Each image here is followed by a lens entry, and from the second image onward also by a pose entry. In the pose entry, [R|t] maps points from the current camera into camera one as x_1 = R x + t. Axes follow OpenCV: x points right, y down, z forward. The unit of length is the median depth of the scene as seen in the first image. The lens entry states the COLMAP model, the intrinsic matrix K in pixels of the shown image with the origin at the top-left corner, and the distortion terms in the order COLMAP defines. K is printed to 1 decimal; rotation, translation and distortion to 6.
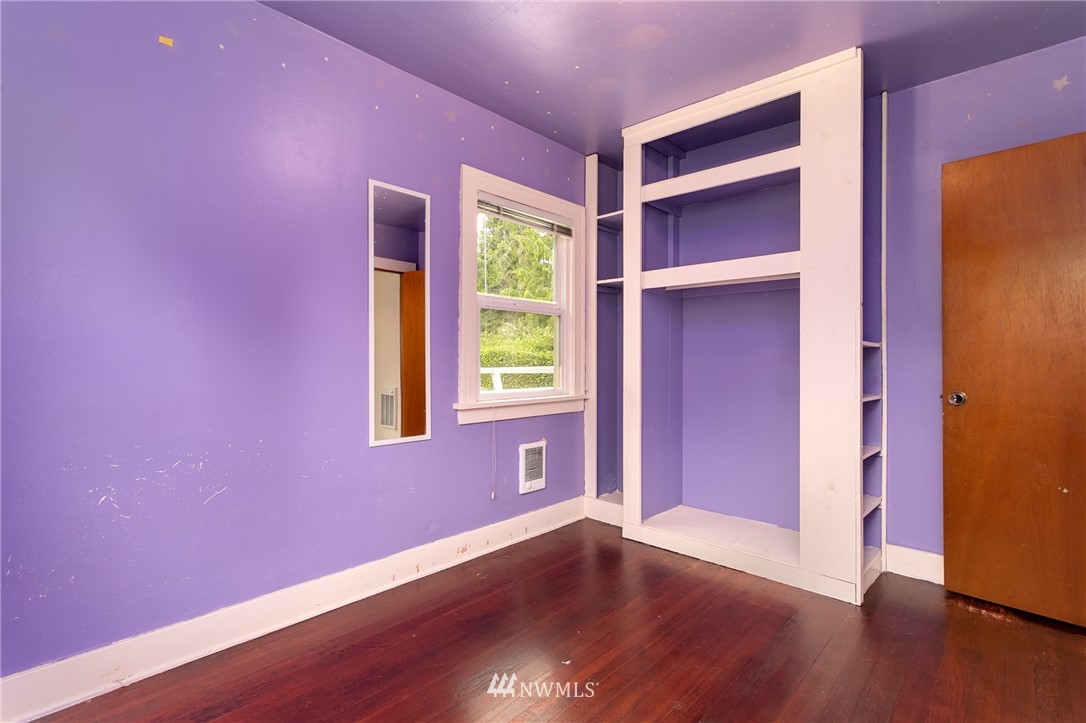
lens RADIAL K [[509.0, 0, 544.7], [0, 509.0, 352.9], [0, 0, 1]] dist [-0.002964, 0.000232]
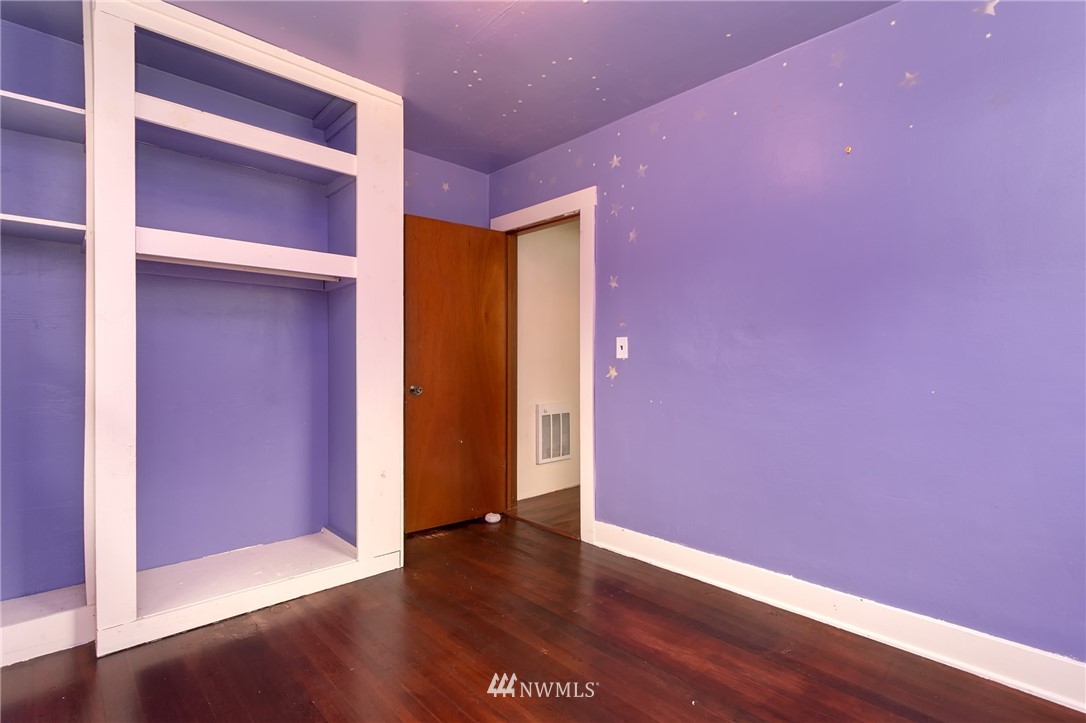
lens RADIAL K [[509.0, 0, 531.4], [0, 509.0, 365.9], [0, 0, 1]] dist [-0.002964, 0.000232]
pose [[0.084678, -0.008242, 0.996374, -0.505564], [-0.003193, 0.999958, 0.008543, 0.012238], [-0.996403, -0.003905, 0.084648, 0.554614]]
